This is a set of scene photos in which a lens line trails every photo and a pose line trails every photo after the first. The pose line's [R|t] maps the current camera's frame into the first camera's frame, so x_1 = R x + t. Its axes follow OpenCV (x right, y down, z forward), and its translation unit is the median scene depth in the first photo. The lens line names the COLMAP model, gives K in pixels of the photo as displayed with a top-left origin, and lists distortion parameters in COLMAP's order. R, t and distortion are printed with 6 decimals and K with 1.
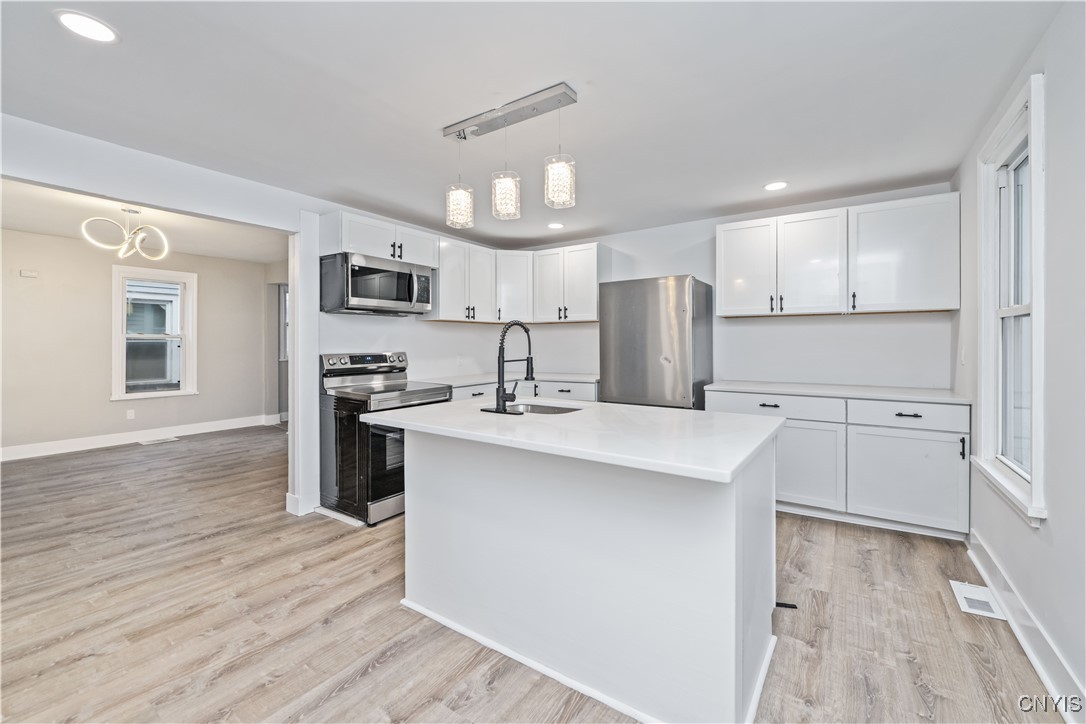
lens RADIAL K [[439.5, 0, 569.0], [0, 439.5, 346.3], [0, 0, 1]] dist [-0.007299, -0.000835]
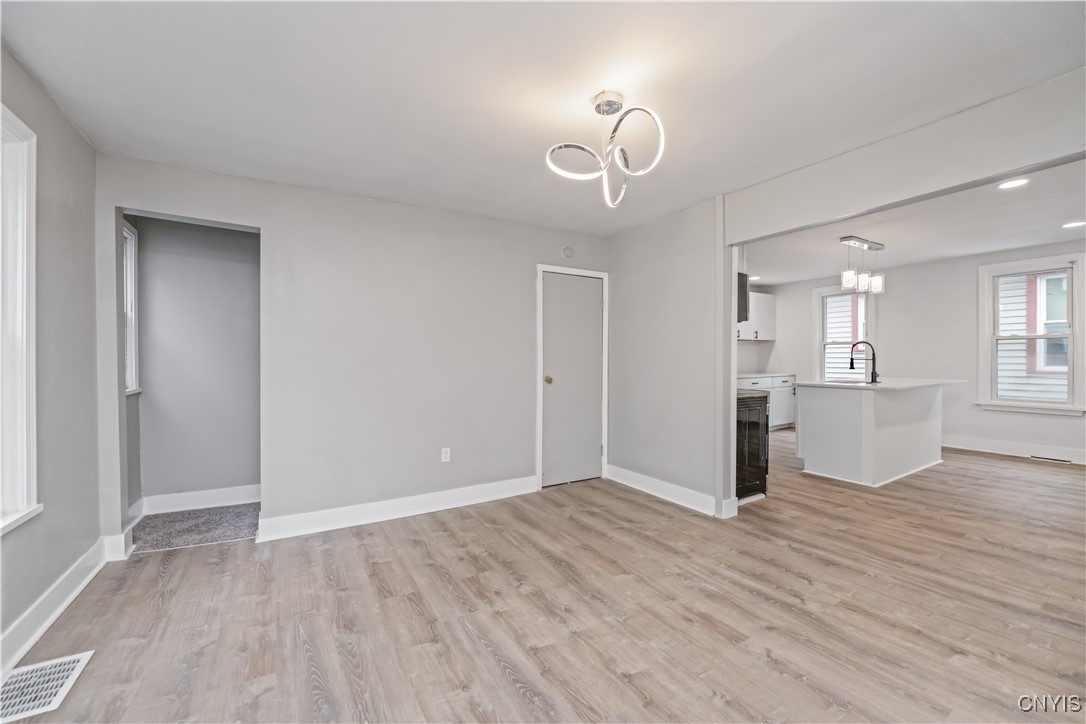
lens RADIAL K [[439.5, 0, 547.8], [0, 439.5, 359.8], [0, 0, 1]] dist [-0.007299, -0.000835]
pose [[0.429674, -0.005676, 0.902966, -2.190080], [0.014829, 0.999890, -0.000771, 0.015610], [-0.902863, 0.013722, 0.429710, 1.191033]]
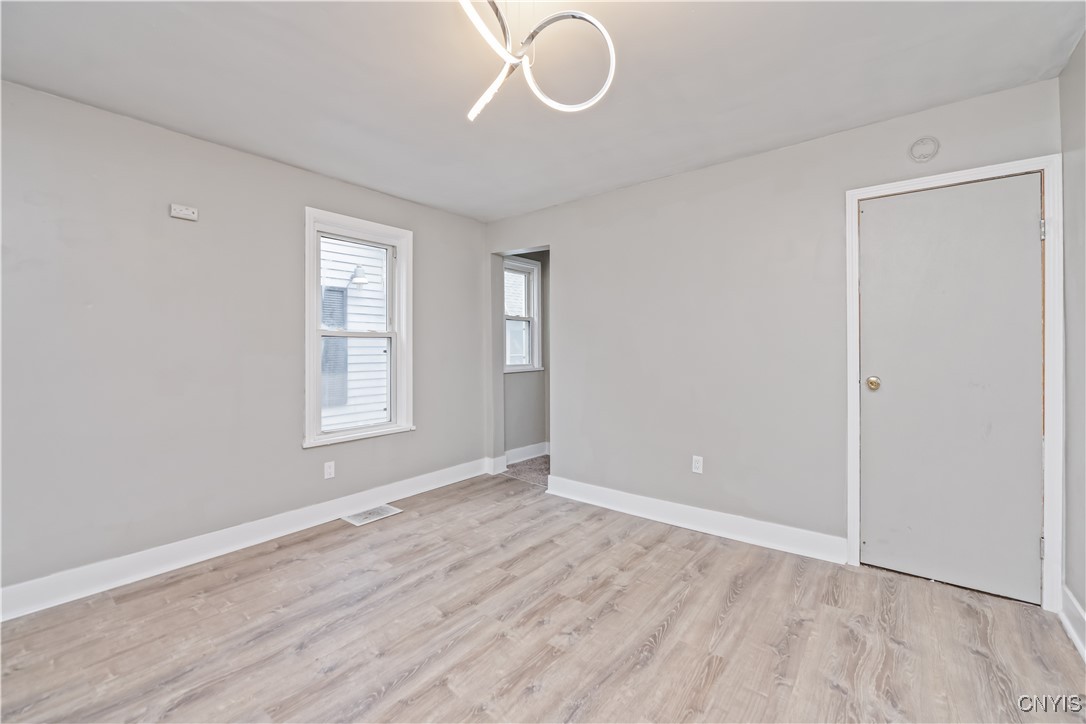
lens RADIAL K [[439.5, 0, 566.6], [0, 439.5, 362.4], [0, 0, 1]] dist [-0.007299, -0.000835]
pose [[0.998241, -0.005295, -0.059048, -1.354487], [0.006477, 0.999782, 0.019839, 0.014928], [0.058930, -0.020186, 0.998058, 0.921858]]
